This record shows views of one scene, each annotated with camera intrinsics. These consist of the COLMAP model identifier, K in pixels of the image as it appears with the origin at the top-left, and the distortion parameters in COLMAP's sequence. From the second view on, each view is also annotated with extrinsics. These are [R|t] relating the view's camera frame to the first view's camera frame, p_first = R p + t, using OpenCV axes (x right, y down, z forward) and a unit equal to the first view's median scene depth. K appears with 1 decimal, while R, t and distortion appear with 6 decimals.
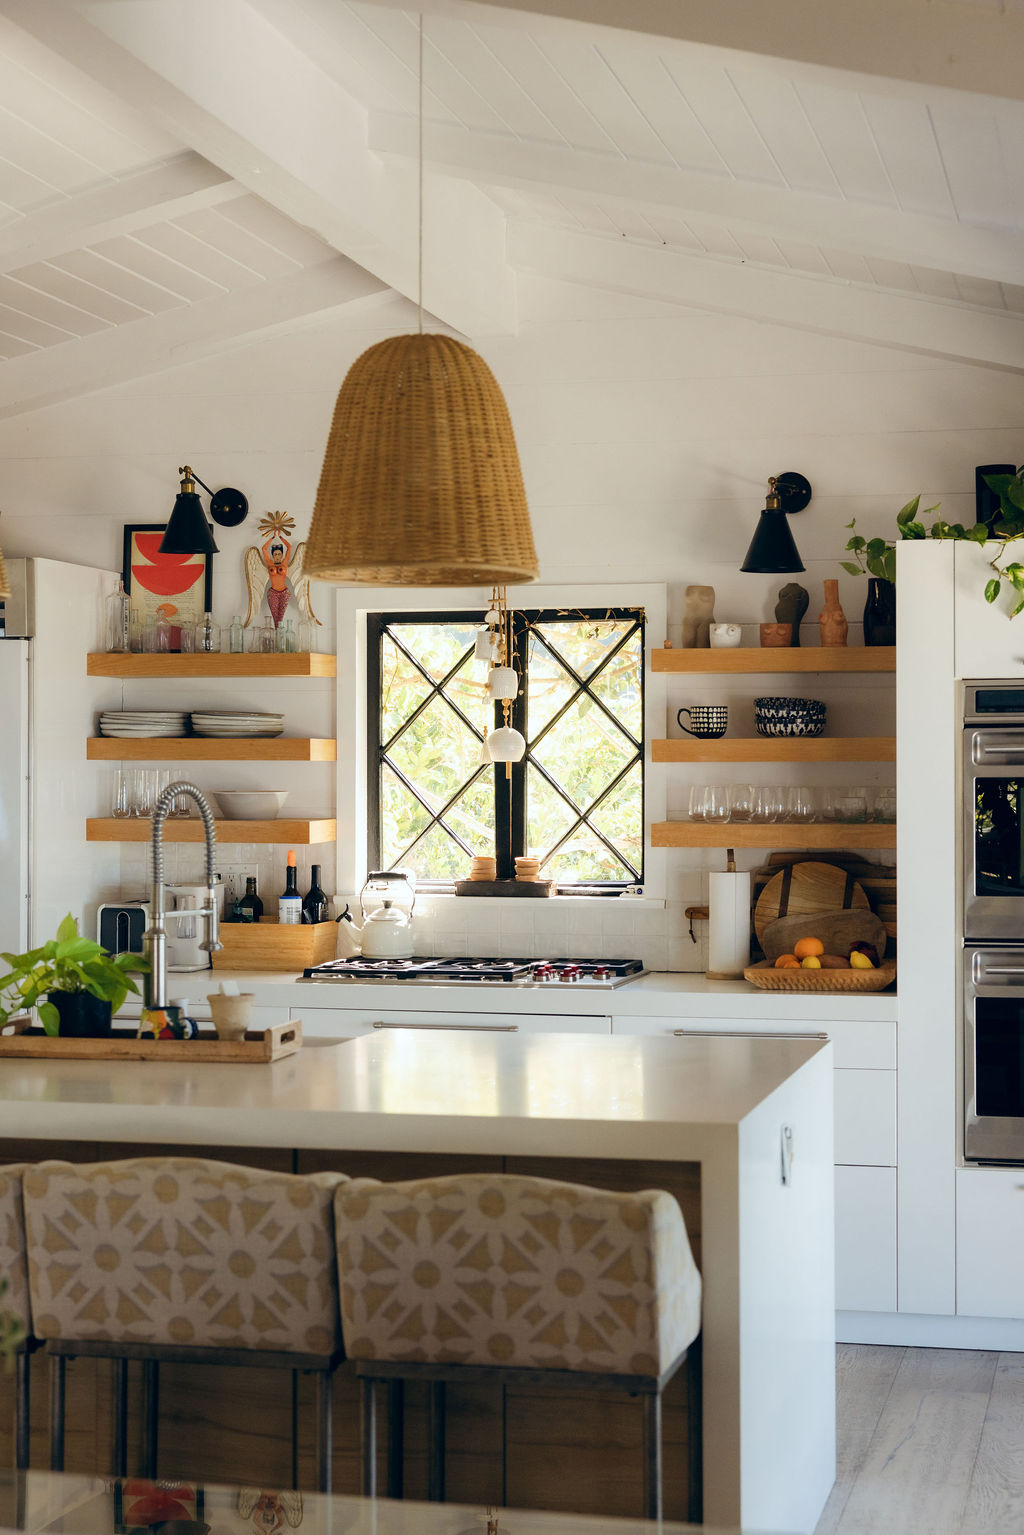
lens RADIAL K [[2470.2, 0, 512.0], [0, 2470.2, 767.5], [0, 0, 1]] dist [0.038604, 0.004703]
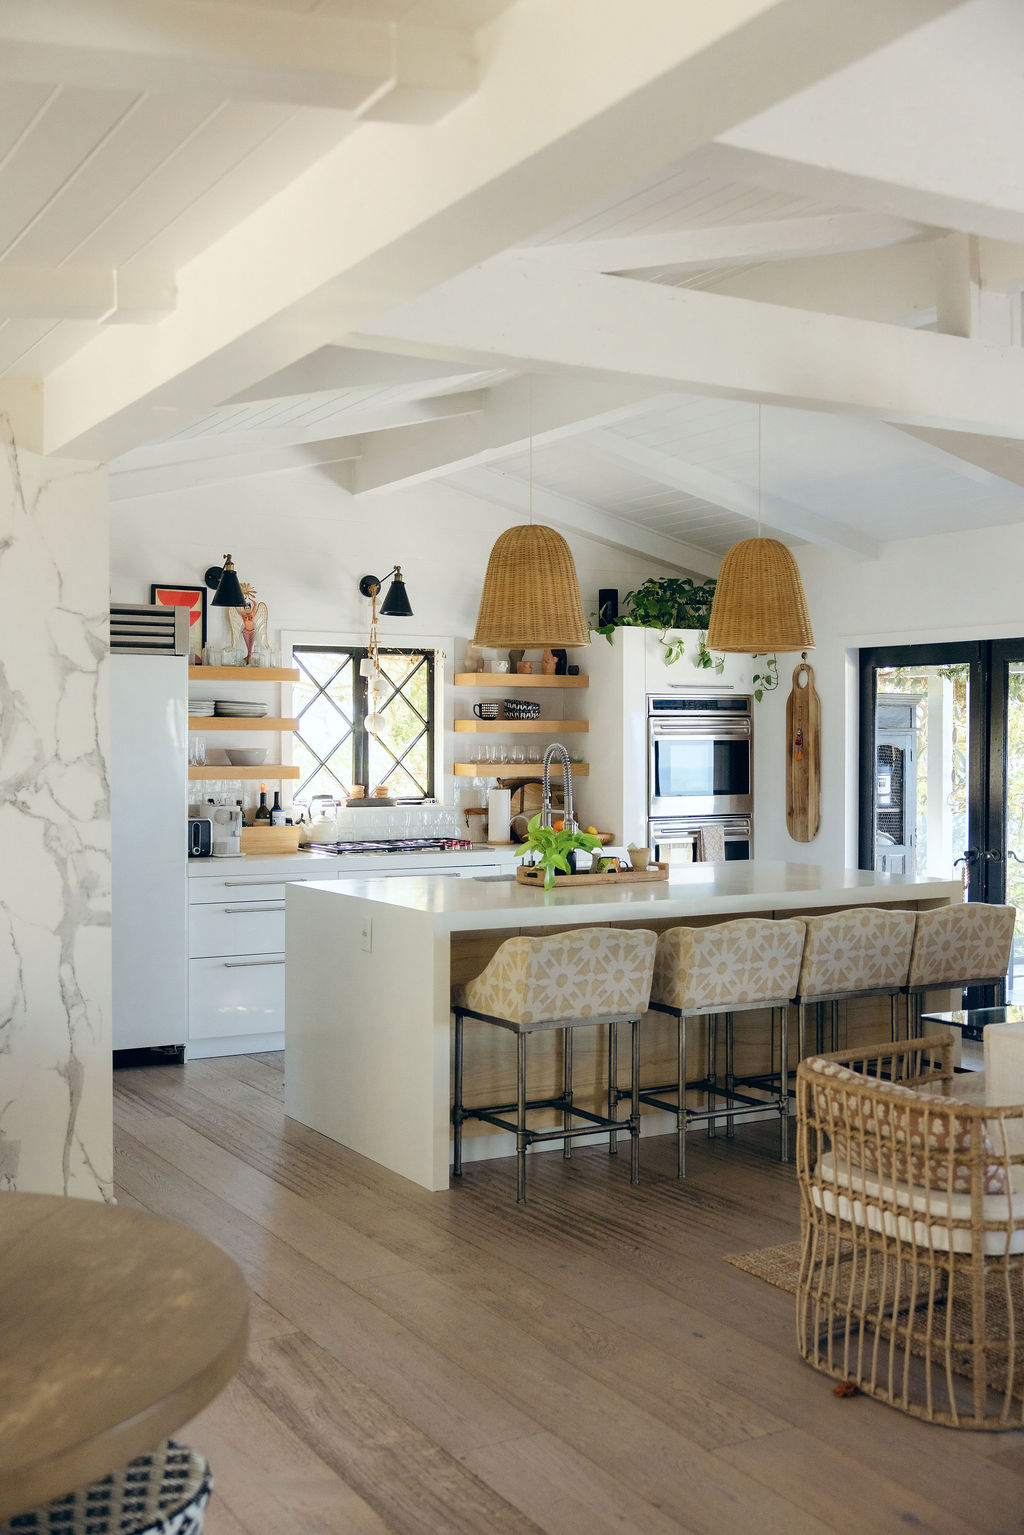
lens RADIAL K [[1618.0, 0, 502.4], [0, 1618.0, 766.7], [0, 0, 1]] dist [-0.002246, 0.020743]
pose [[0.722056, -0.012972, 0.691713, -0.766766], [-0.002326, 0.999773, 0.021178, -0.002172], [-0.691831, -0.016901, 0.721862, 0.082759]]
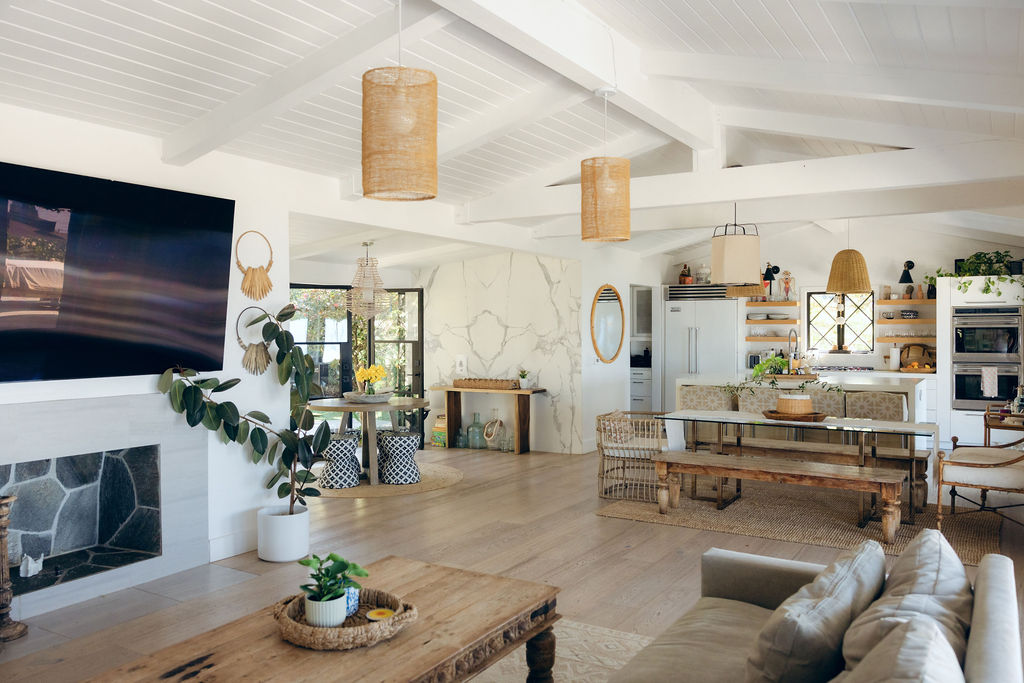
lens RADIAL K [[815.1, 0, 512.0], [0, 815.1, 341.5], [0, 0, 1]] dist [-0.005173, 0.001237]
pose [[0.956186, 0.000530, -0.292758, -0.146792], [0.005309, 0.999803, 0.019150, -0.002739], [0.292711, -0.019865, 0.955995, -0.646056]]
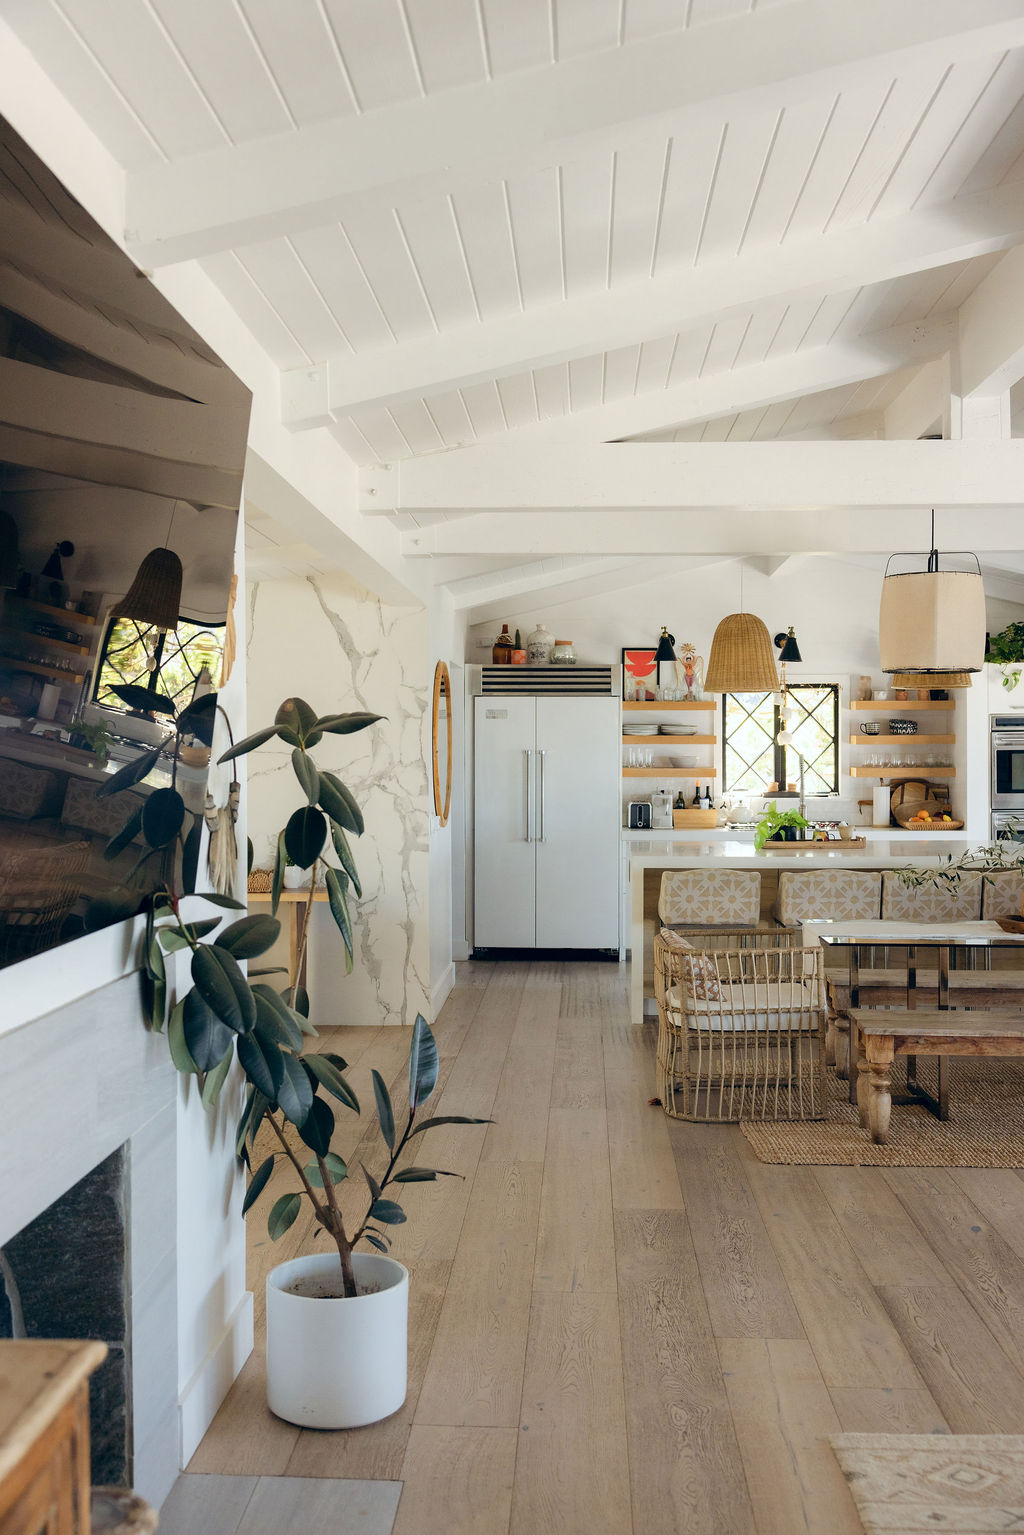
lens RADIAL K [[1545.2, 0, 509.3], [0, 1545.2, 760.5], [0, 0, 1]] dist [-0.007504, -0.003283]
pose [[0.980596, -0.006531, 0.195930, -0.599758], [0.003648, 0.999880, 0.015075, -0.010844], [-0.196005, -0.014068, 0.980502, -0.504566]]
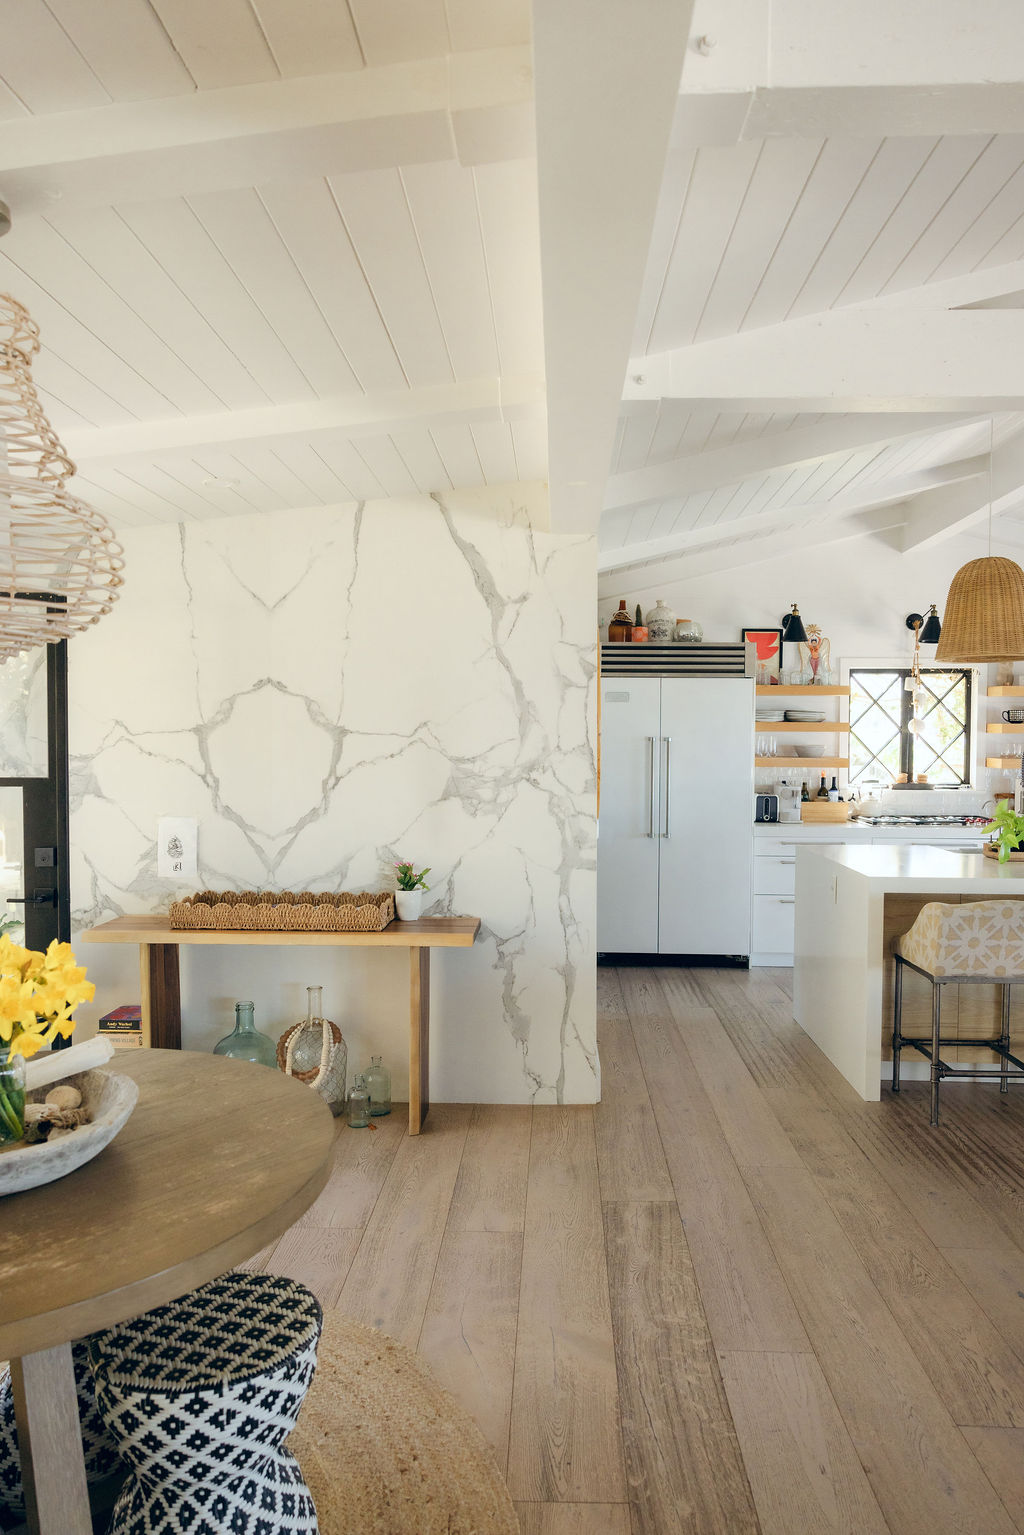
lens RADIAL K [[1030.9, 0, 512.7], [0, 1030.9, 773.6], [0, 0, 1]] dist [0.001500, 0.005788]
pose [[0.979679, -0.005368, 0.200498, -0.590475], [-0.002067, 0.999319, 0.036852, 0.001138], [-0.200559, -0.036518, 0.979001, 0.109942]]
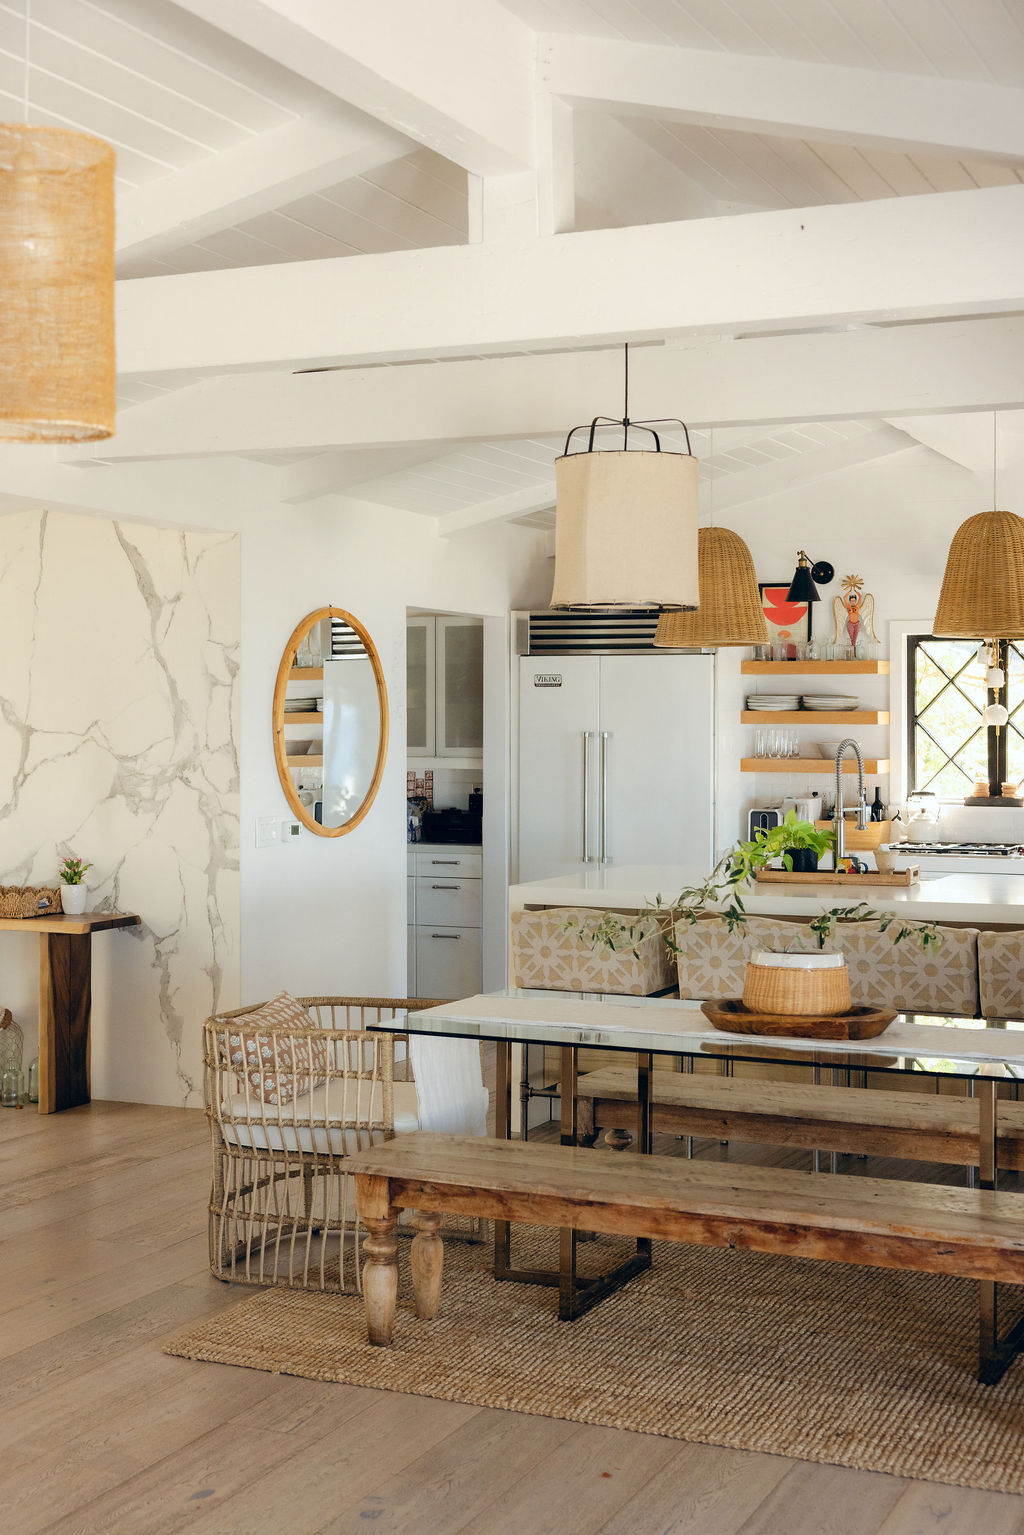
lens RADIAL K [[2054.0, 0, 493.1], [0, 2054.0, 708.8], [0, 0, 1]] dist [0.019580, -0.005699]
pose [[0.983195, -0.001573, -0.182552, -0.083990], [0.000884, 0.999992, -0.003856, -0.008465], [0.182557, 0.003630, 0.983189, -0.427504]]
